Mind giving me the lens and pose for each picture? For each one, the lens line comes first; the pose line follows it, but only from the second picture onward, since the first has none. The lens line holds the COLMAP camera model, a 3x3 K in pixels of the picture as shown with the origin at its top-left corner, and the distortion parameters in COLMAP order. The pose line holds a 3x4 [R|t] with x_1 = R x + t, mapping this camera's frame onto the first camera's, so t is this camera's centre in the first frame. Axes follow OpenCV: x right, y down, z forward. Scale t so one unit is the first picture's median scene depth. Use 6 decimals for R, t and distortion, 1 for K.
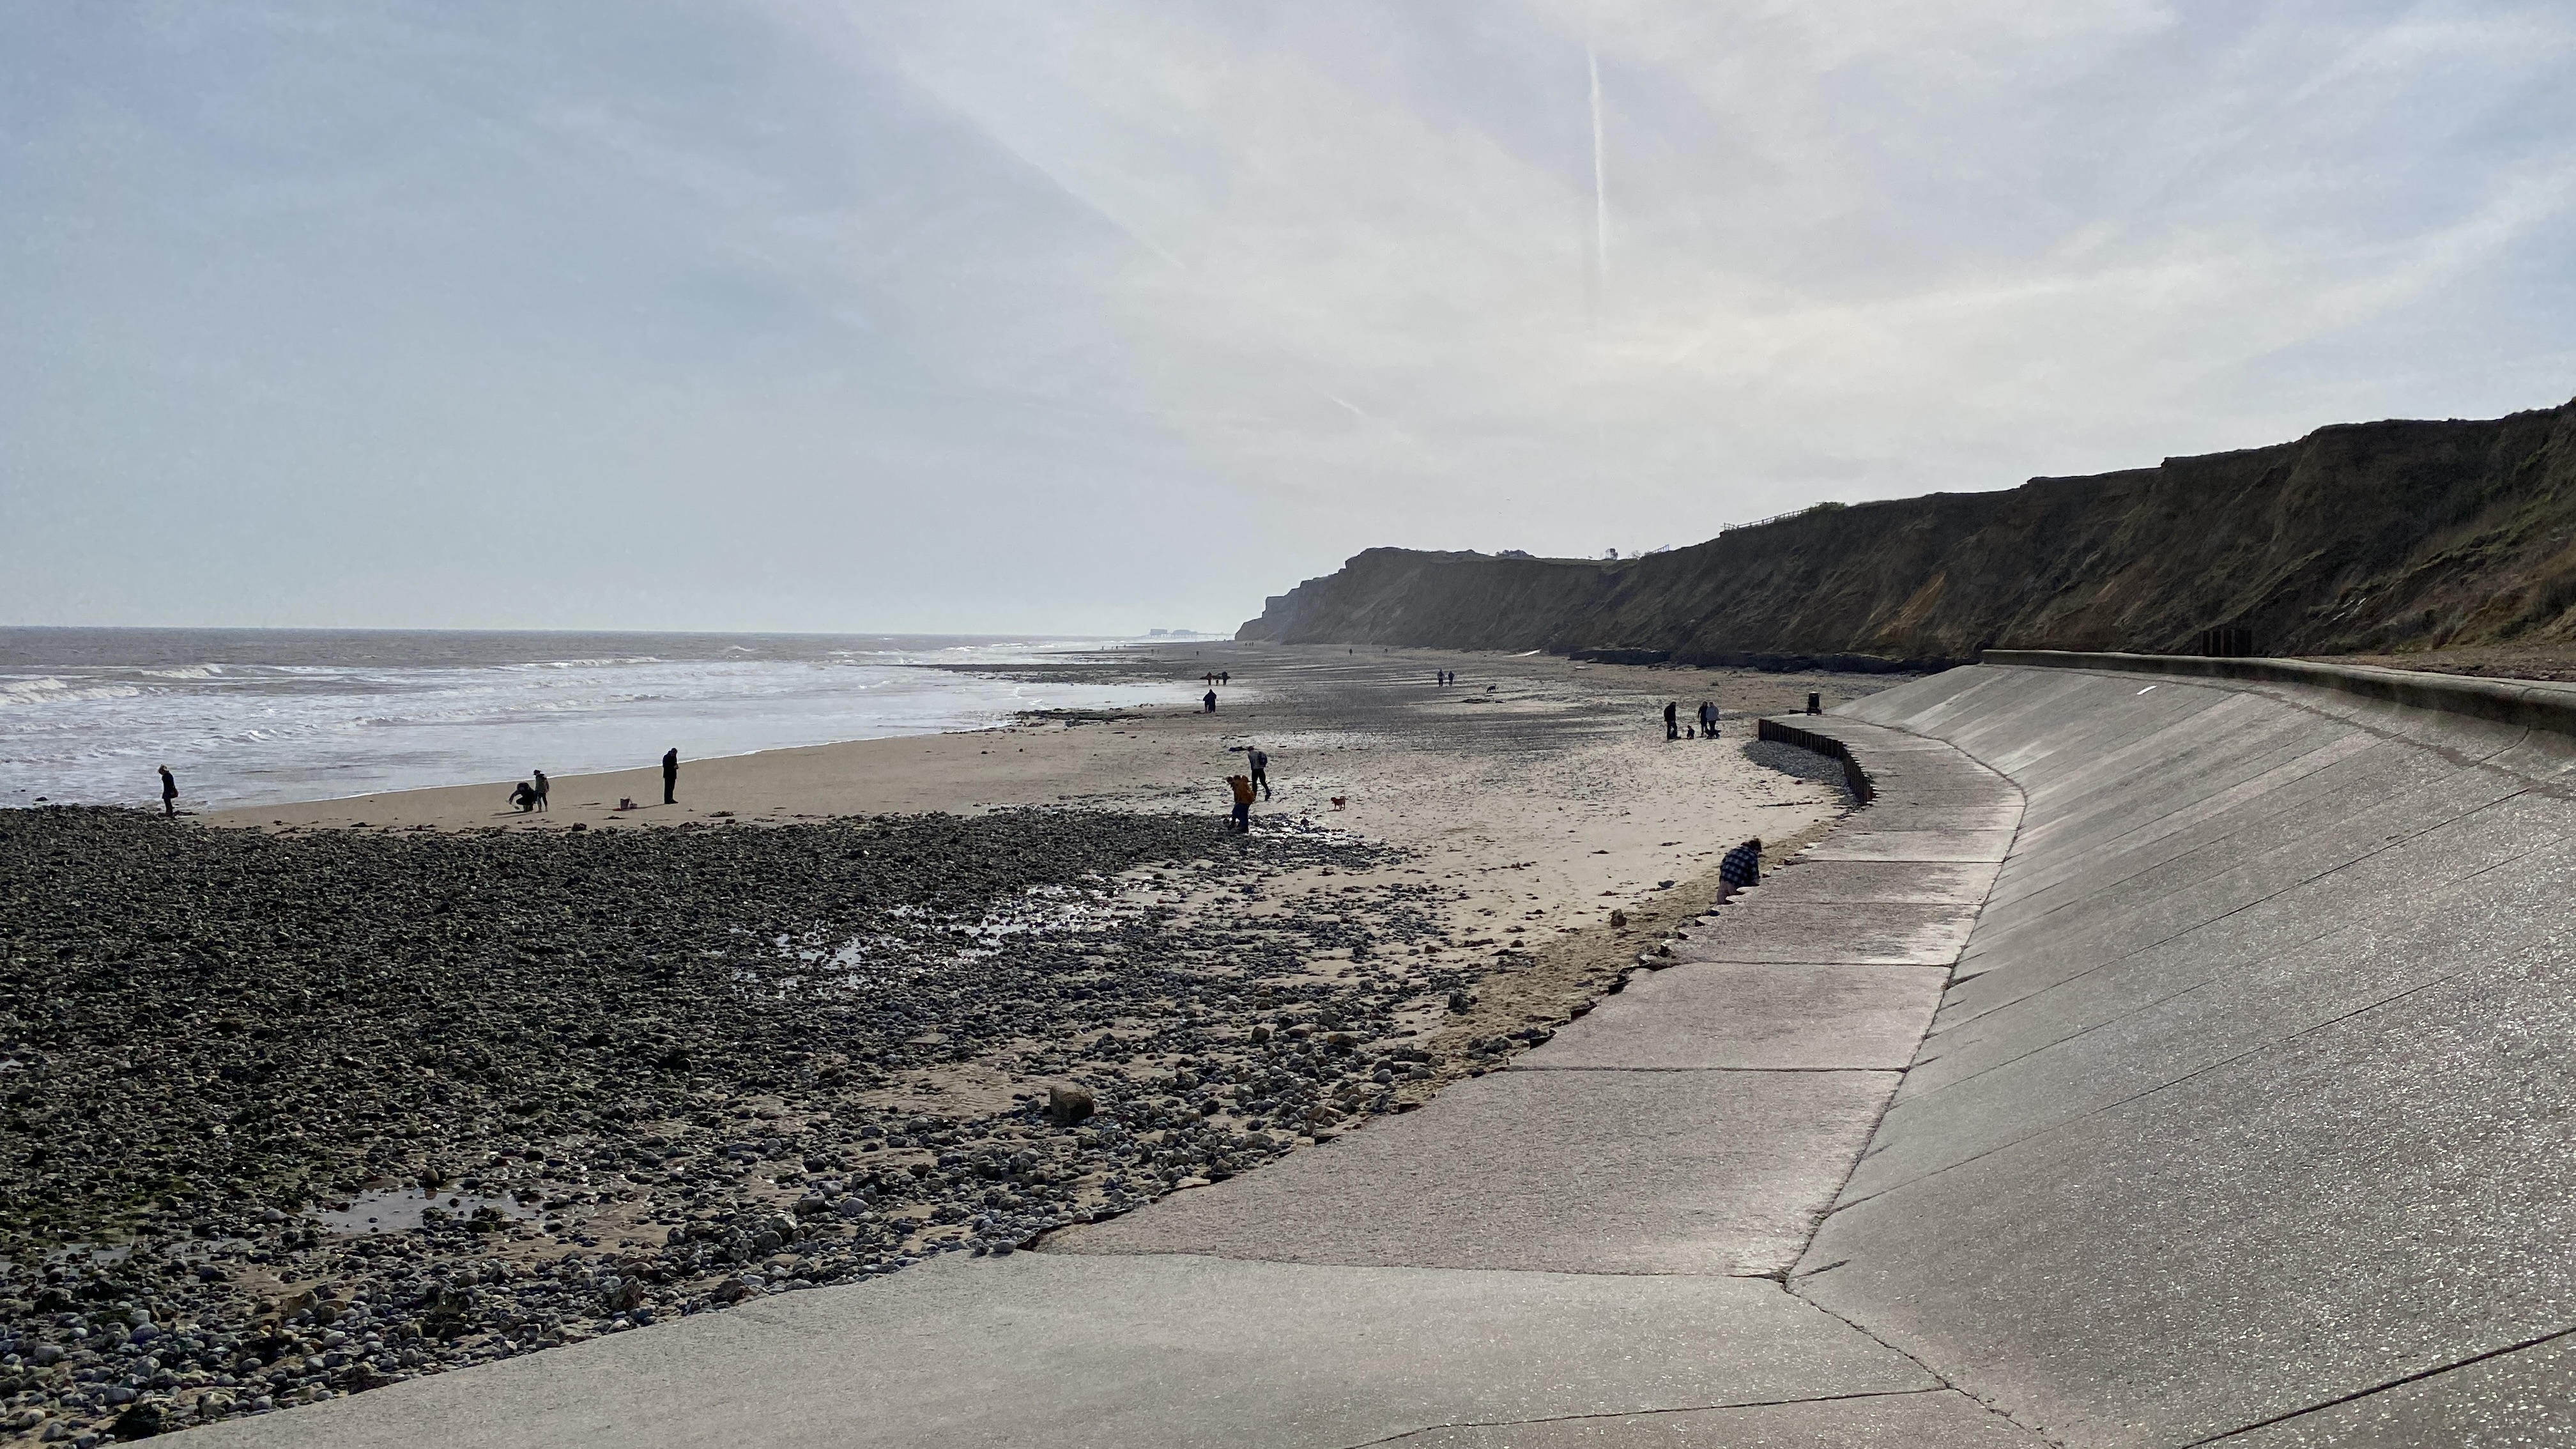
lens RADIAL K [[1992.1, 0, 1289.6], [0, 1992.1, 721.1], [0, 0, 1]] dist [0.061336, -0.064708]
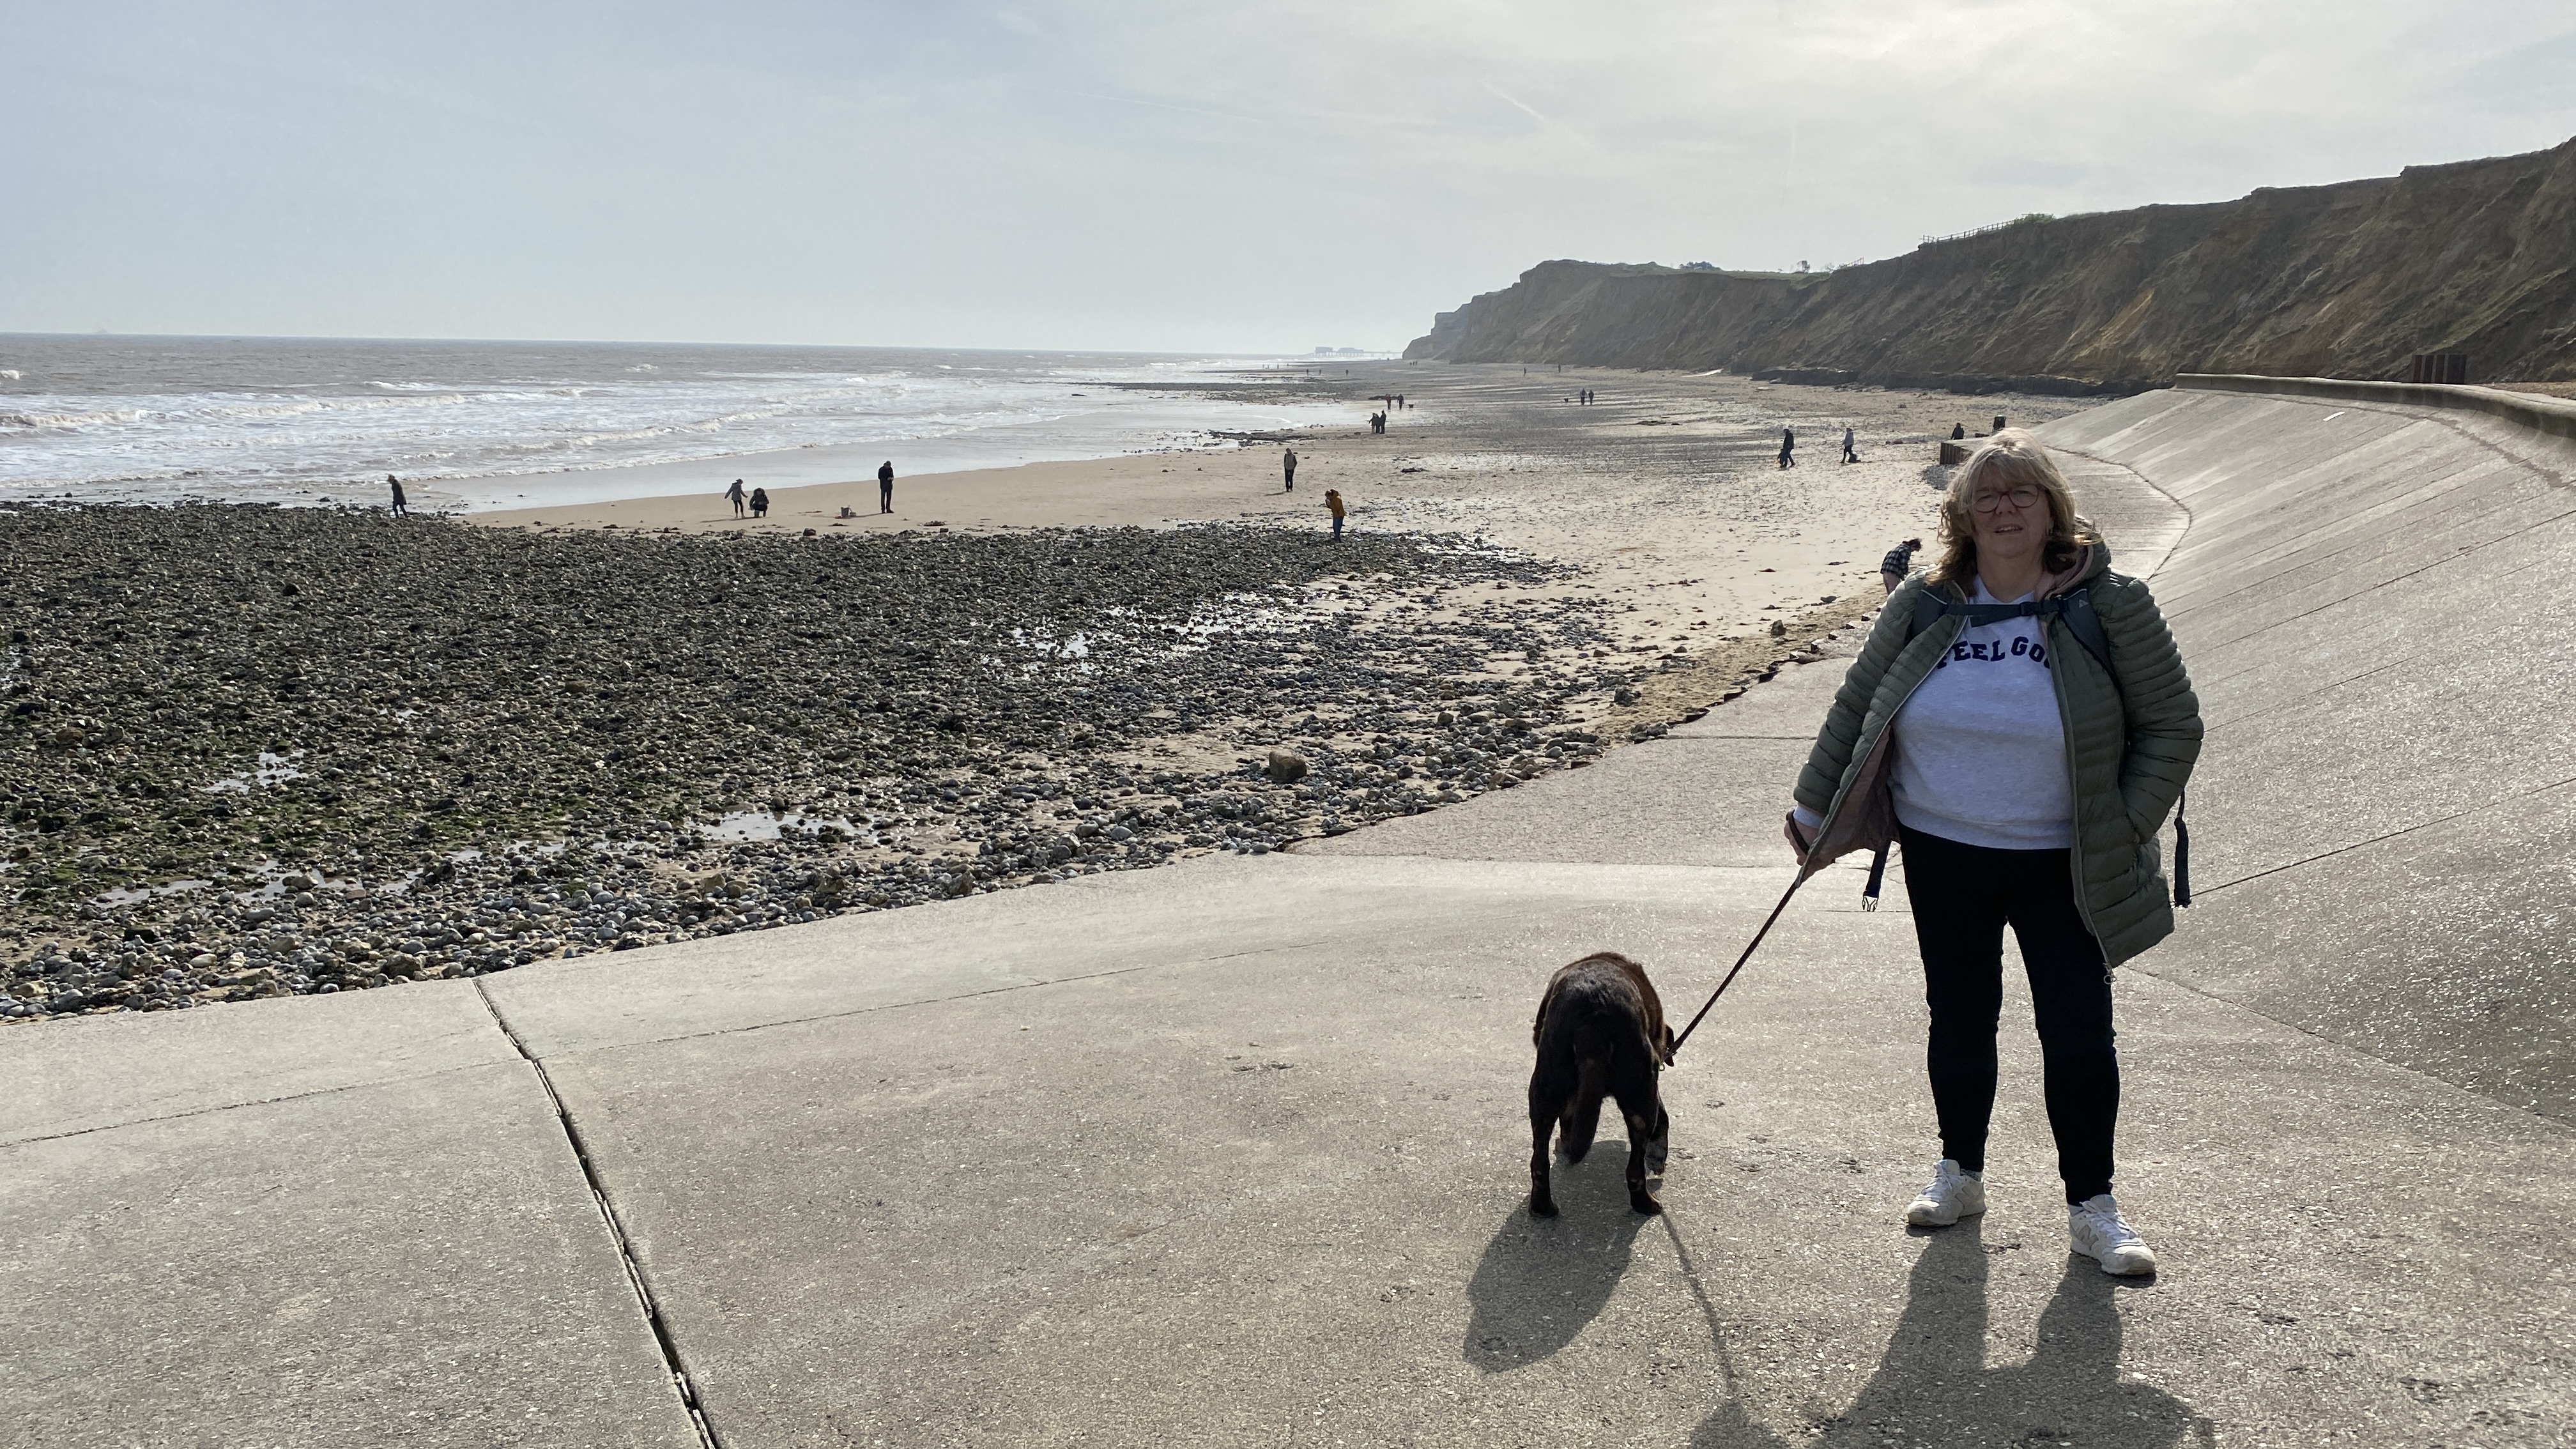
lens RADIAL K [[1992.1, 0, 1224.9], [0, 1992.1, 778.0], [0, 0, 1]] dist [0.061336, -0.064708]
pose [[0.993536, 0.029637, -0.109583, -0.010536], [-0.011048, 0.985980, 0.166495, 0.001564], [0.112981, -0.164208, 0.979934, -0.101034]]
